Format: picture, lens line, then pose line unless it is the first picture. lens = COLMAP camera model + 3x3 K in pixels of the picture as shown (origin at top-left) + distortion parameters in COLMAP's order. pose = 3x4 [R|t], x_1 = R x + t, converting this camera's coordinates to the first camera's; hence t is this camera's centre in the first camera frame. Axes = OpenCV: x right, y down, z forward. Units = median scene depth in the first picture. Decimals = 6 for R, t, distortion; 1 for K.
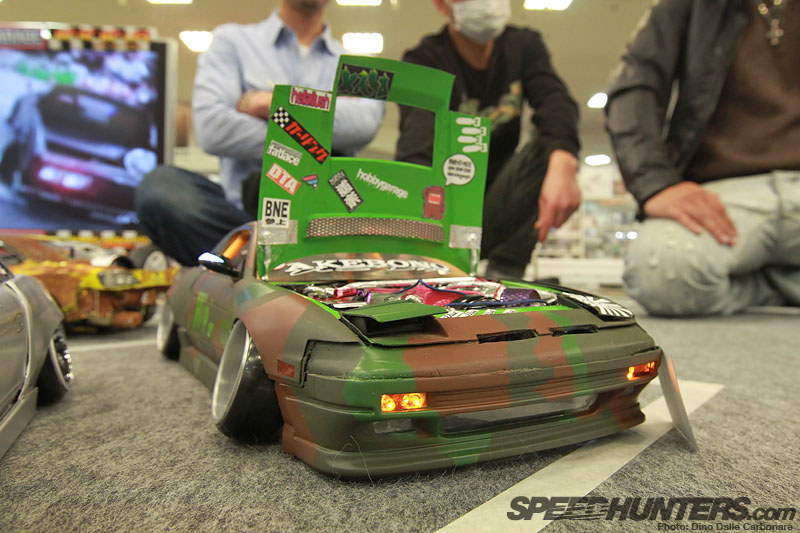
lens RADIAL K [[631.1, 0, 402.0], [0, 631.1, 266.7], [0, 0, 1]] dist [0.003307, -0.001535]
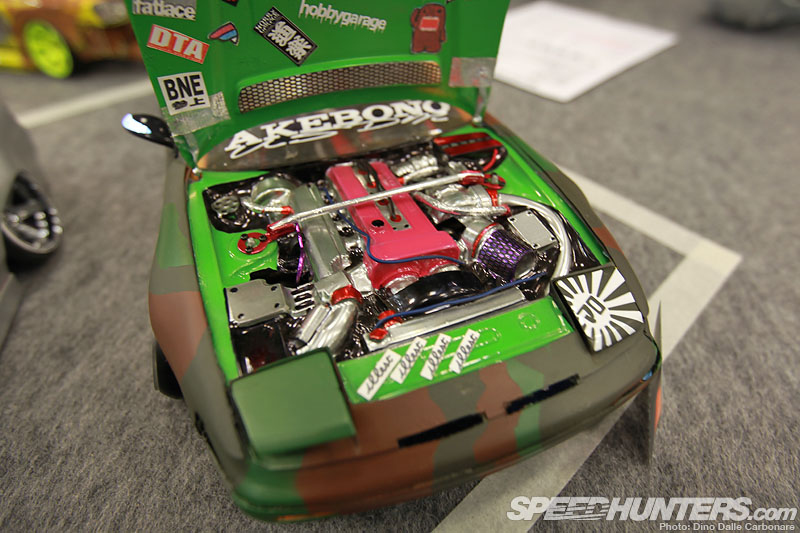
lens RADIAL K [[465.4, 0, 396.6], [0, 465.4, 265.7], [0, 0, 1]] dist [-0.035698, 0.001629]
pose [[0.989314, 0.102754, -0.103438, 0.101179], [0.002375, 0.697995, 0.716099, -0.299562], [0.145781, -0.708692, 0.690292, 0.514633]]
